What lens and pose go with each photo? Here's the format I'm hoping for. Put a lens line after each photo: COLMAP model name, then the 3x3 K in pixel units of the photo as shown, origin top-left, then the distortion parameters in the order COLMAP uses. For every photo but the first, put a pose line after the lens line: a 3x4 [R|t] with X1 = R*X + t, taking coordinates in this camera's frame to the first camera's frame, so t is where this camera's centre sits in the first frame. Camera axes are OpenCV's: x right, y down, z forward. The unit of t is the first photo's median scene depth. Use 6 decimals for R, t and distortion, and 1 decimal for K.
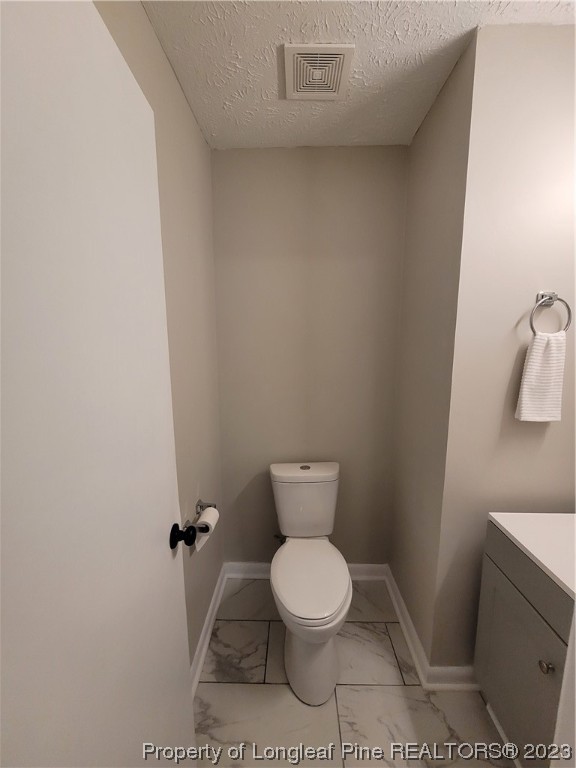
lens RADIAL K [[311.9, 0, 288.0], [0, 311.9, 384.0], [0, 0, 1]] dist [-0.002803, 0.000732]
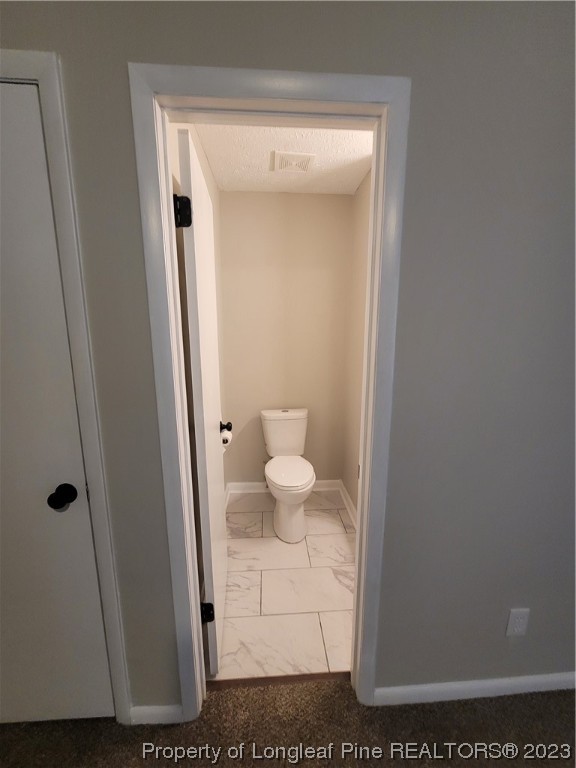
lens RADIAL K [[311.9, 0, 288.0], [0, 311.9, 384.0], [0, 0, 1]] dist [-0.002803, 0.000732]
pose [[0.995690, -0.007672, 0.092424, -0.087102], [0.004090, 0.999235, 0.038881, 0.102859], [-0.092652, -0.038336, 0.994960, -0.606780]]
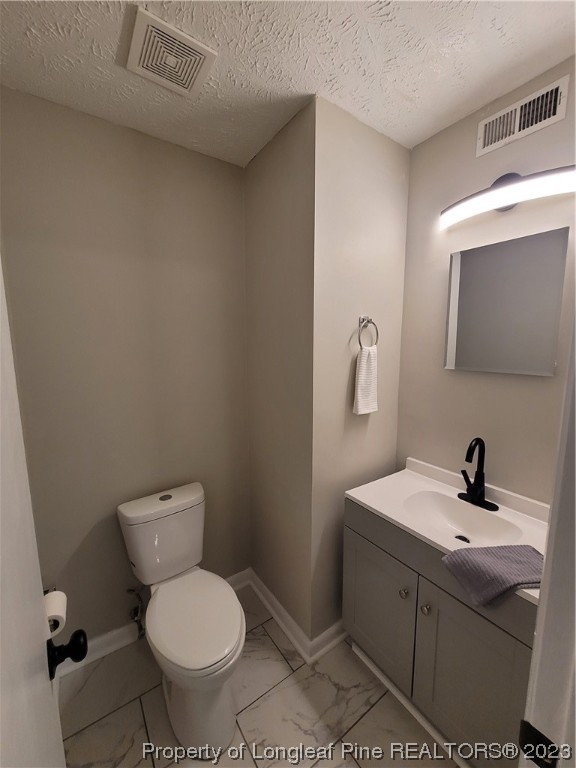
lens RADIAL K [[311.9, 0, 288.0], [0, 311.9, 384.0], [0, 0, 1]] dist [-0.002803, 0.000732]
pose [[0.807182, -0.074058, 0.585639, -0.199712], [0.083668, 0.996436, 0.010687, -0.039560], [-0.584343, 0.040373, 0.810502, 0.097191]]
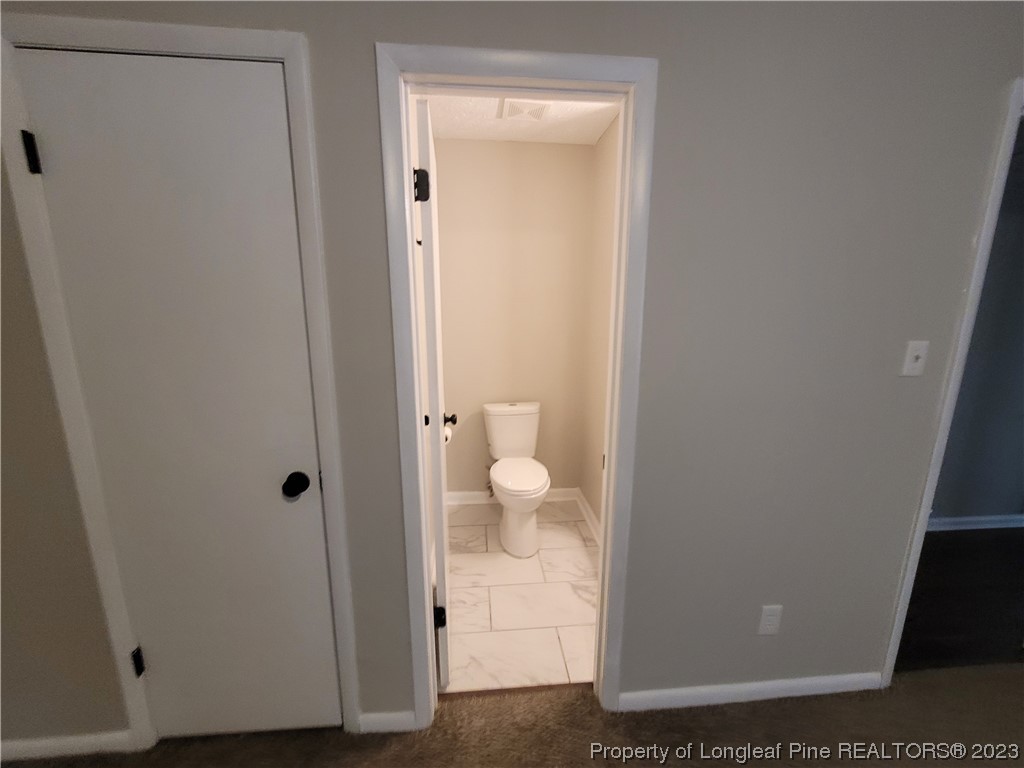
lens RADIAL K [[415.8, 0, 512.0], [0, 415.8, 384.0], [0, 0, 1]] dist [-0.002803, 0.000732]
pose [[0.993740, -0.010555, 0.111221, -0.166888], [0.004175, 0.998340, 0.057444, 0.115668], [-0.111642, -0.056620, 0.992134, -0.808150]]
